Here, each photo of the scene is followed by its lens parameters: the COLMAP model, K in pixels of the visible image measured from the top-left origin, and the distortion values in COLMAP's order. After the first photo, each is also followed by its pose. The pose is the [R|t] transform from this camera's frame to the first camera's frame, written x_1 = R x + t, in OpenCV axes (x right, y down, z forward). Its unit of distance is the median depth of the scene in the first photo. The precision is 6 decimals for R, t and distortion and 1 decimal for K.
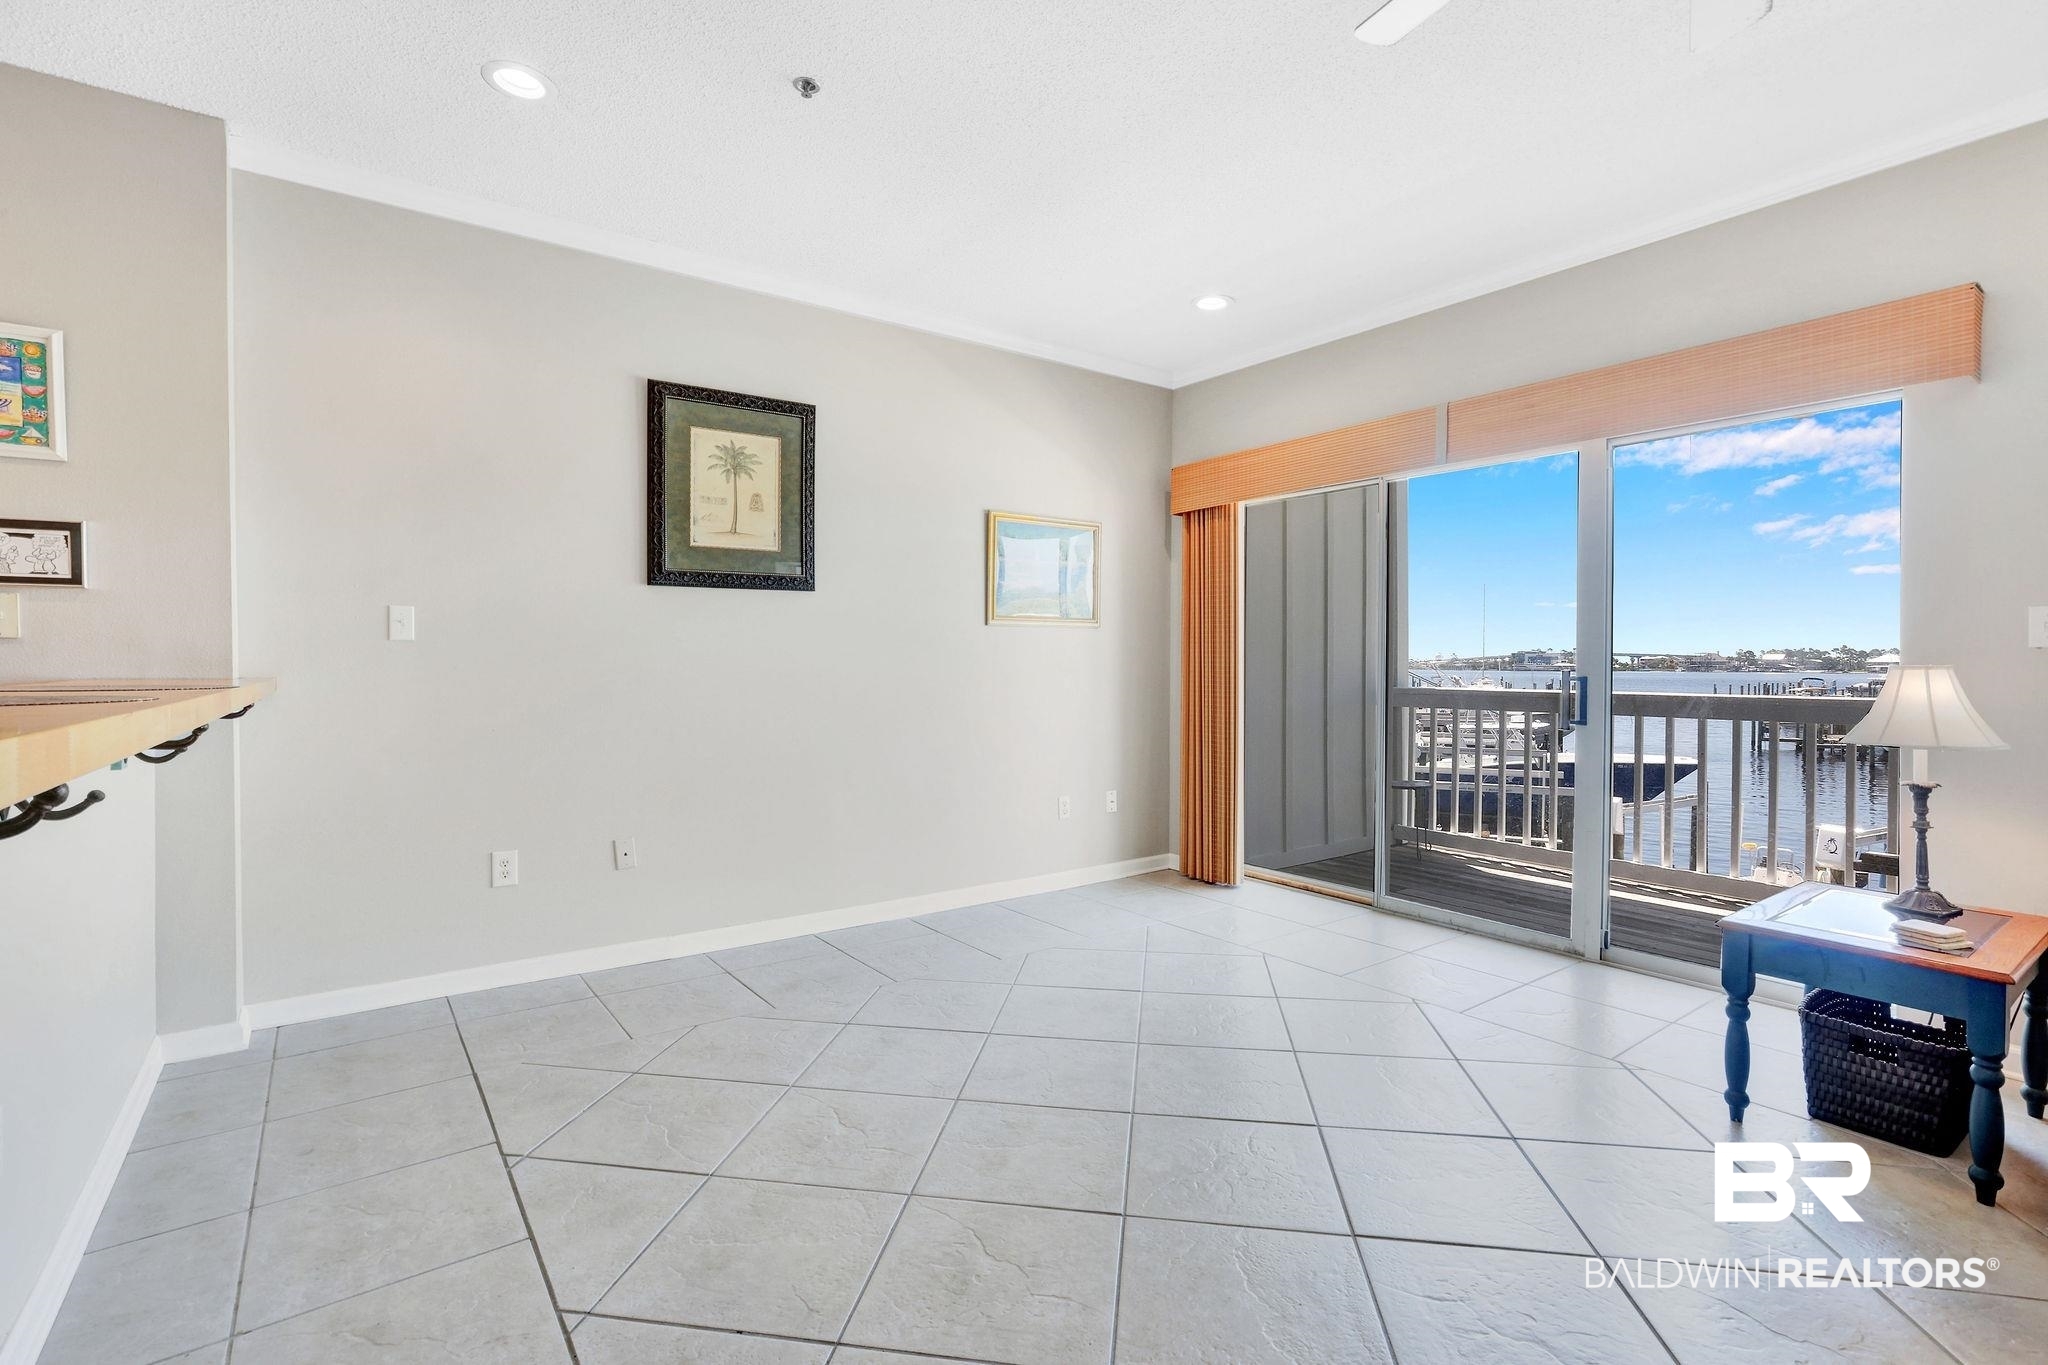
lens RADIAL K [[987.1, 0, 1007.7], [0, 987.1, 670.5], [0, 0, 1]] dist [-0.021349, 0.013022]
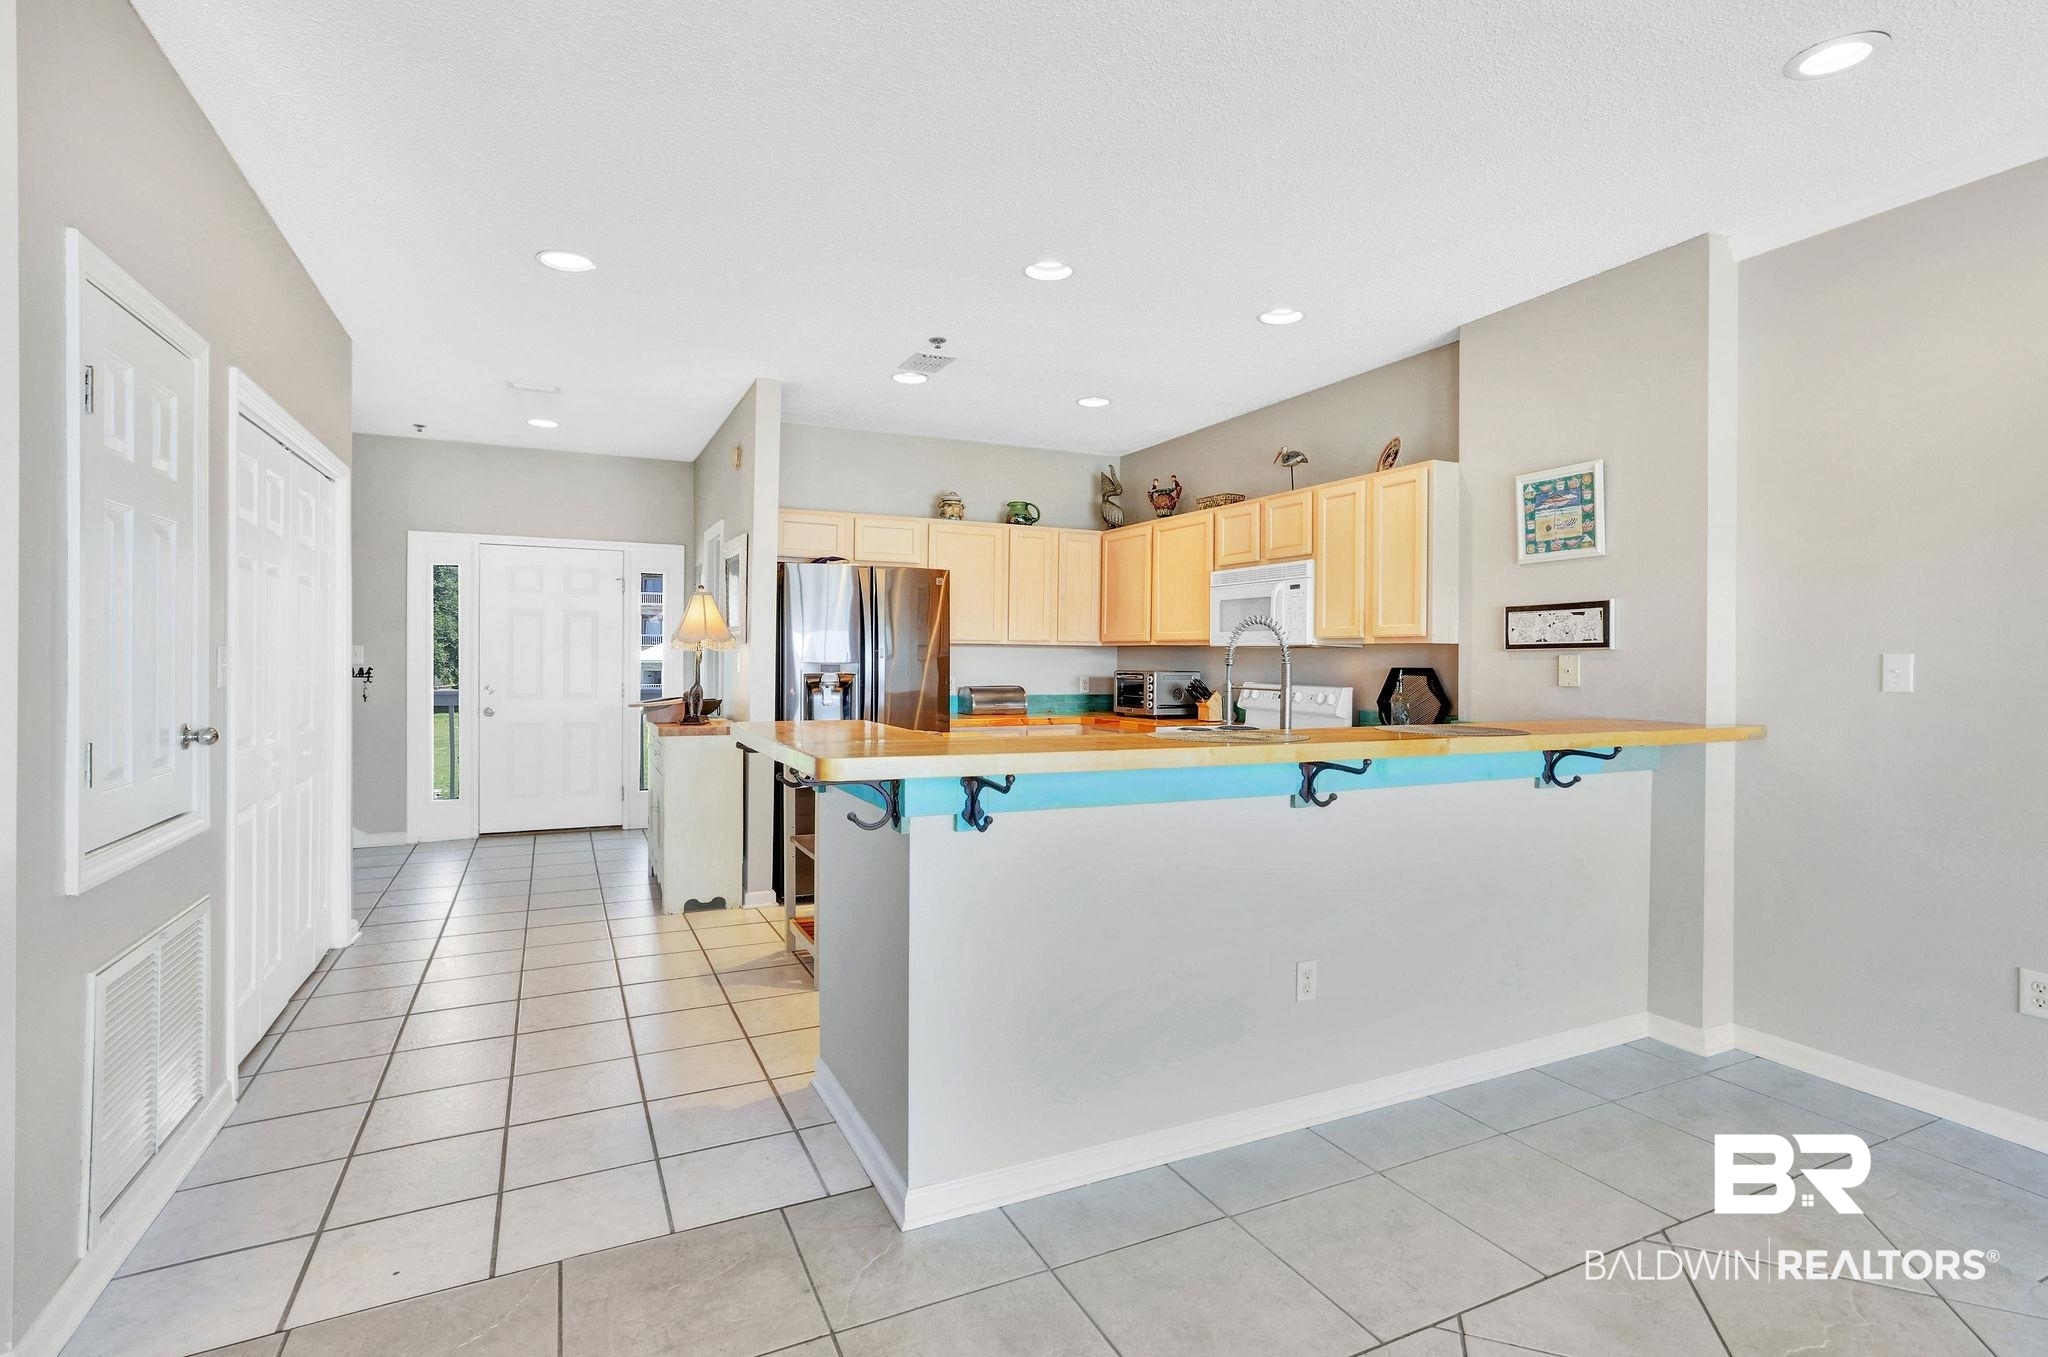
lens RADIAL K [[987.1, 0, 1041.6], [0, 987.1, 662.6], [0, 0, 1]] dist [-0.021349, 0.013022]
pose [[-0.173830, 0.003665, -0.984769, 0.457157], [-0.017965, 0.999815, 0.006892, -0.057951], [0.984612, 0.018889, -0.173732, 0.442695]]
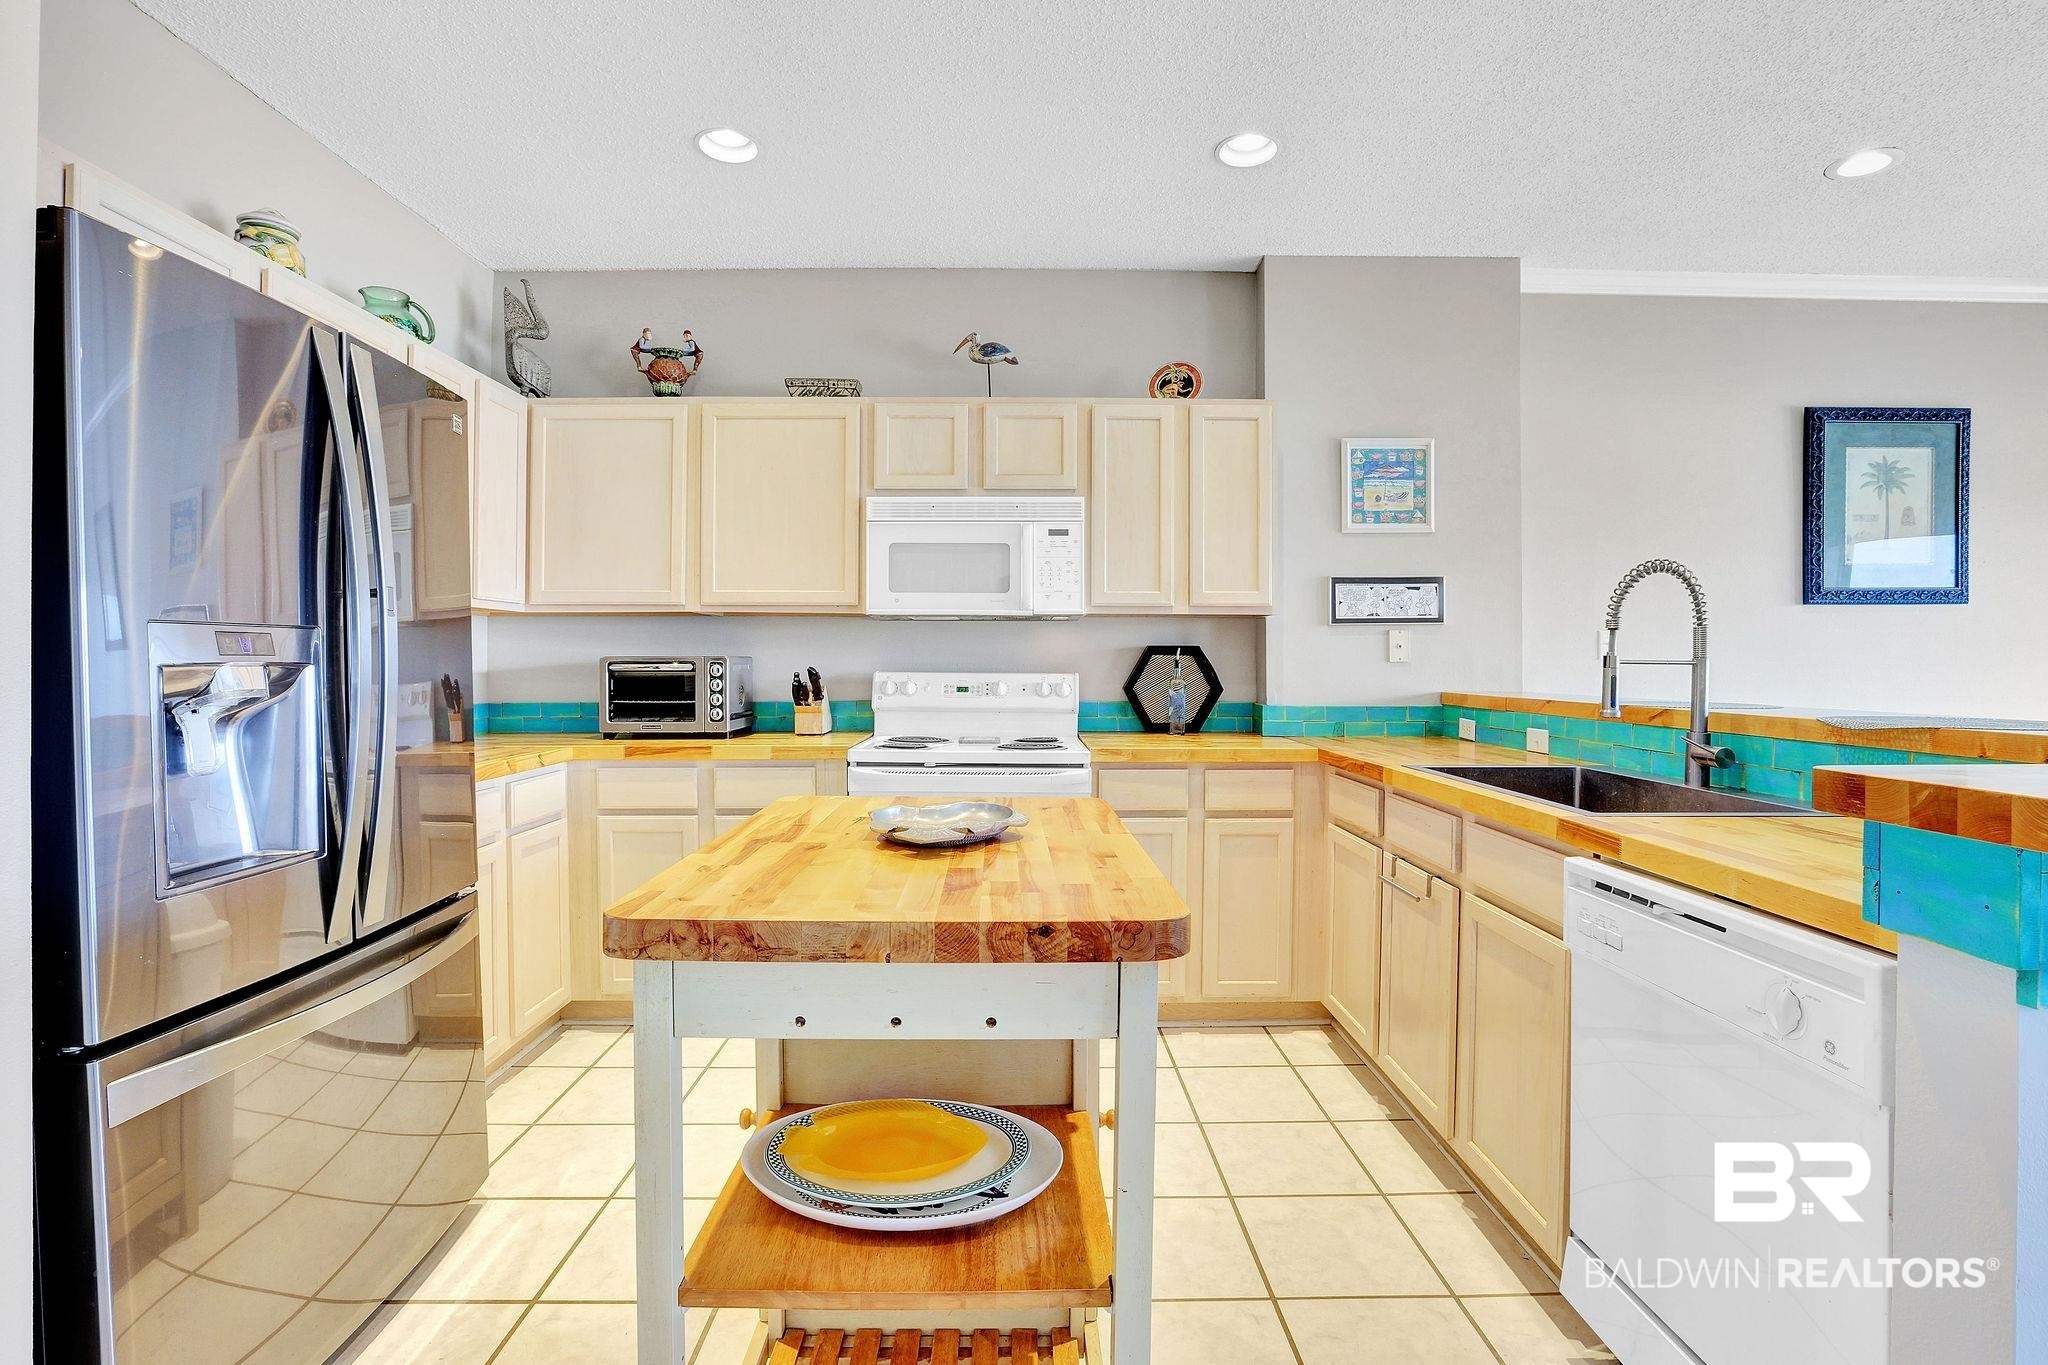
lens RADIAL K [[987.1, 0, 1030.4], [0, 987.1, 678.0], [0, 0, 1]] dist [-0.021349, 0.013022]
pose [[0.820128, 0.001596, -0.572178, -0.589877], [-0.005905, 0.999966, -0.005674, 0.000731], [0.572150, 0.008032, 0.820110, -0.417656]]
